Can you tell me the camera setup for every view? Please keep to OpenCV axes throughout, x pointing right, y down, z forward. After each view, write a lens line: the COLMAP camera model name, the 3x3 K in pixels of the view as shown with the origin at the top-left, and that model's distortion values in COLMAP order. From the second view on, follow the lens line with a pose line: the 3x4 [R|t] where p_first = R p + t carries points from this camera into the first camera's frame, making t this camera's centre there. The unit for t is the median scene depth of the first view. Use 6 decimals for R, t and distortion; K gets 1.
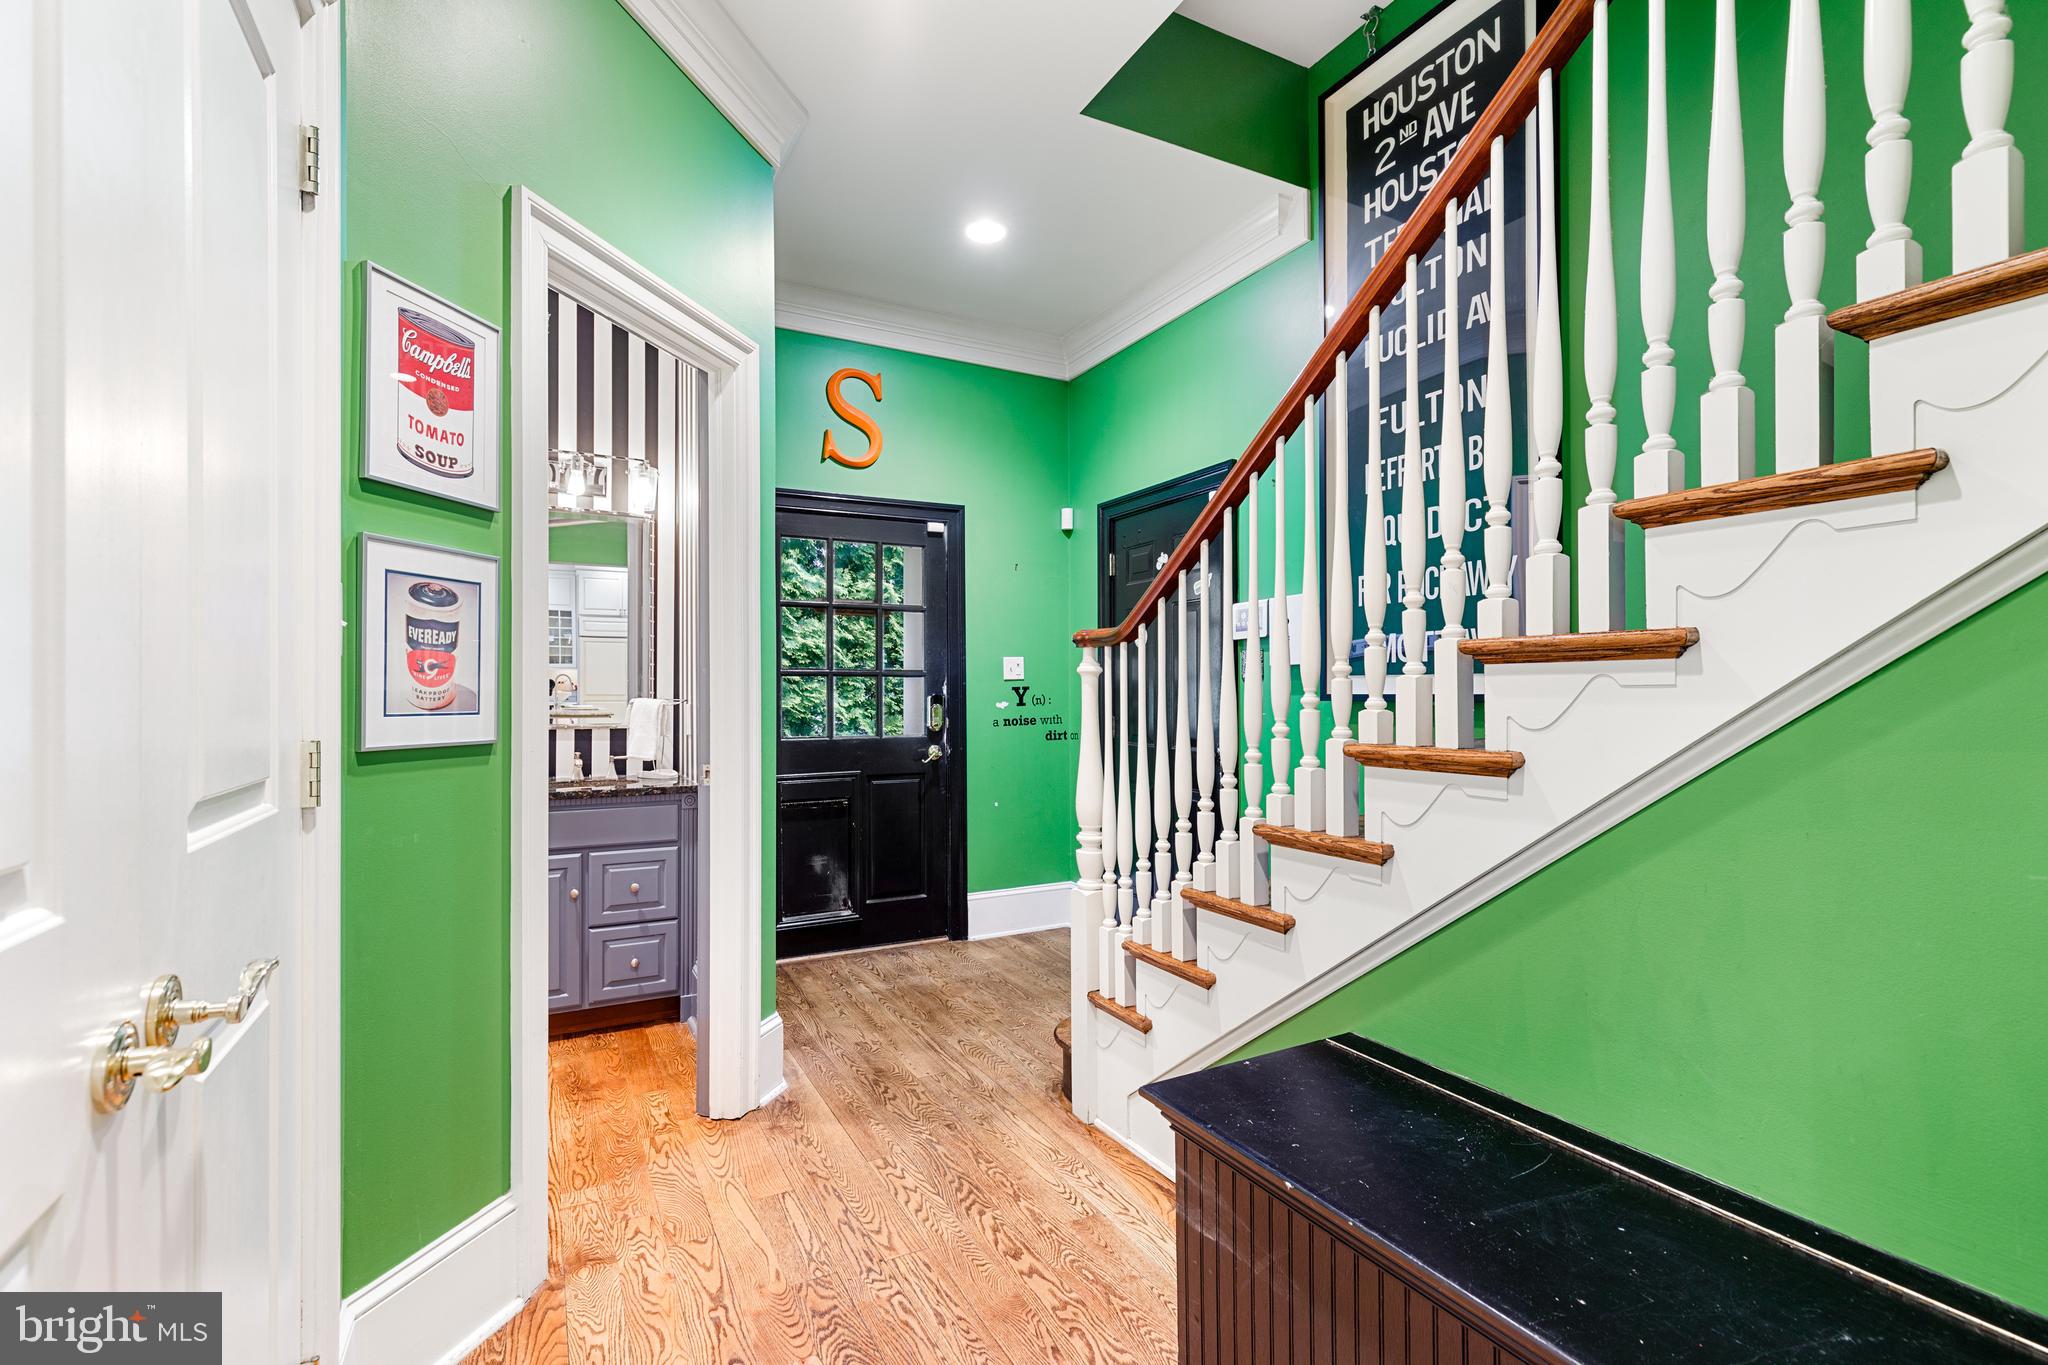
lens RADIAL K [[936.4, 0, 1025.9], [0, 936.4, 688.0], [0, 0, 1]] dist [0.004470, 0.001037]
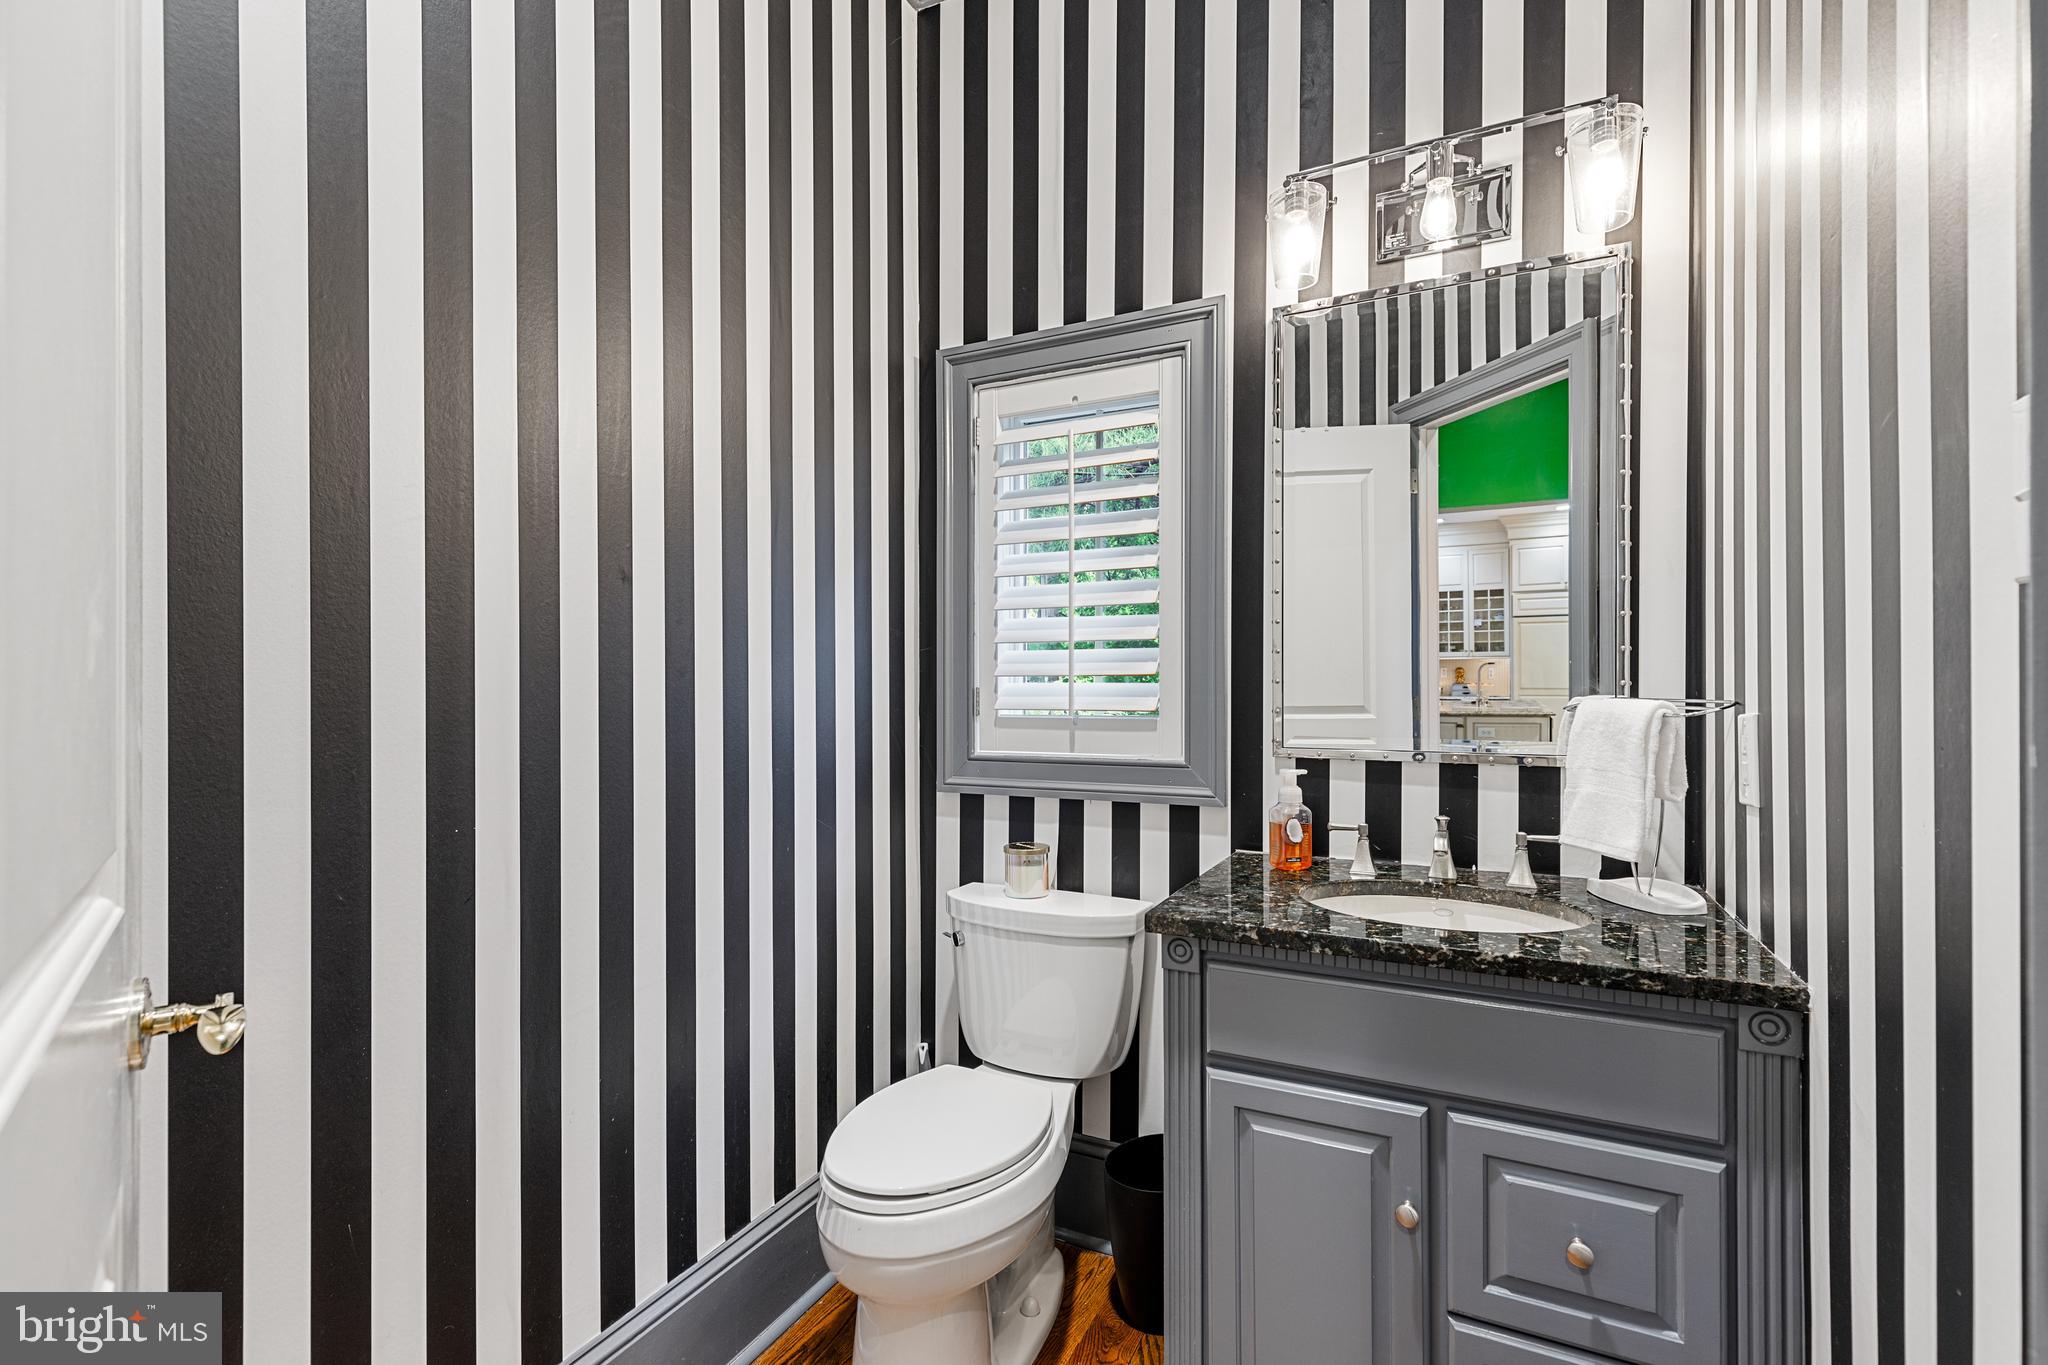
lens RADIAL K [[936.4, 0, 1022.1], [0, 936.4, 688.0], [0, 0, 1]] dist [0.004470, 0.001037]
pose [[0.592628, 0.000796, -0.805476, -0.232908], [0.003977, 0.999984, 0.003914, 0.004636], [0.805466, -0.005523, 0.592616, 0.563603]]
